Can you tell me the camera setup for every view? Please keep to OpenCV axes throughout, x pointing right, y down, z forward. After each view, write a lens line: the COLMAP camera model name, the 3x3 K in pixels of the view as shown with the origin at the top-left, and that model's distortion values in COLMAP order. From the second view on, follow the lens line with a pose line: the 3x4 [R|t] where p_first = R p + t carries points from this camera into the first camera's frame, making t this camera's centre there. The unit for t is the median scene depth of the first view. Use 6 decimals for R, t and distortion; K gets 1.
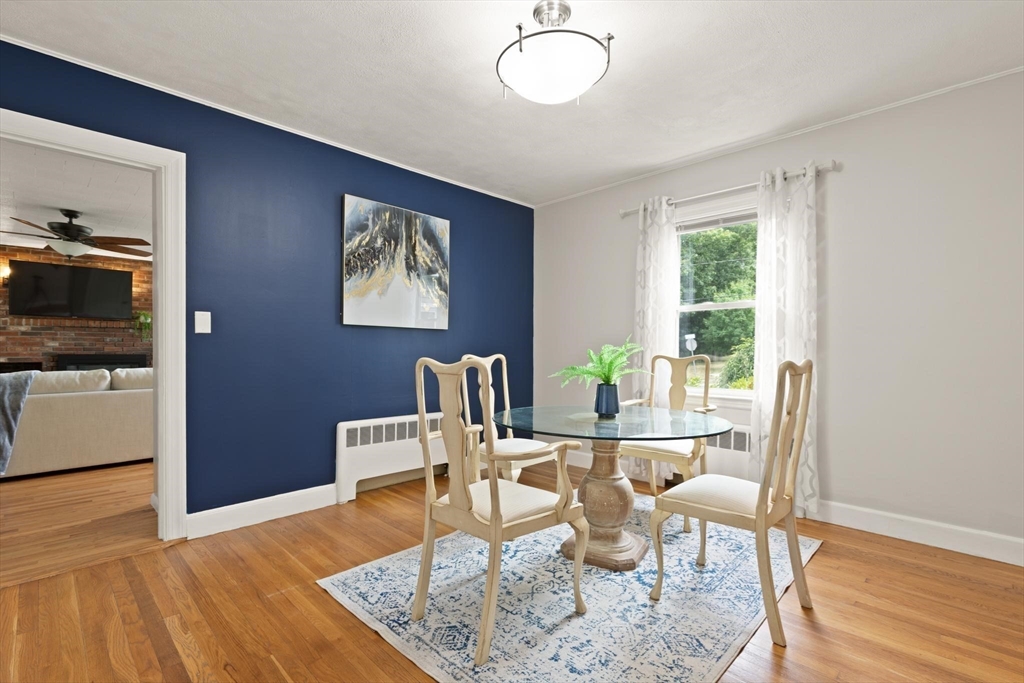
lens RADIAL K [[469.5, 0, 515.5], [0, 469.5, 350.7], [0, 0, 1]] dist [0.004196, -0.000509]
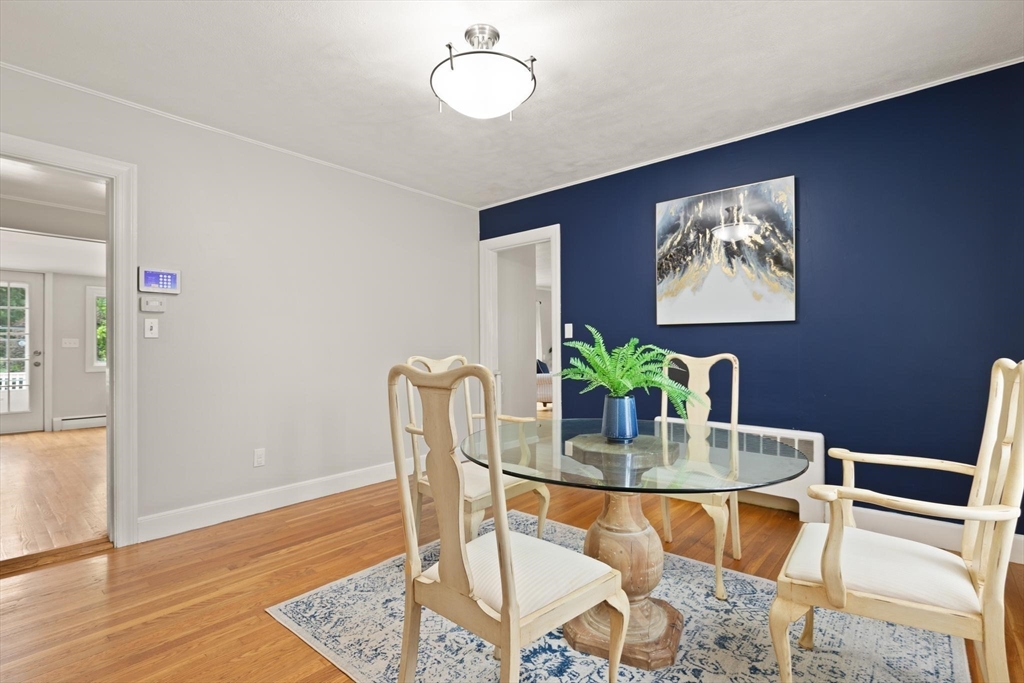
lens RADIAL K [[470.5, 0, 515.6], [0, 470.5, 345.4], [0, 0, 1]] dist [0.002811, 0.000129]
pose [[0.069186, -0.011066, -0.997542, 0.650865], [0.000955, 0.999939, -0.011027, 0.002320], [0.997603, -0.000190, 0.069192, 0.572787]]
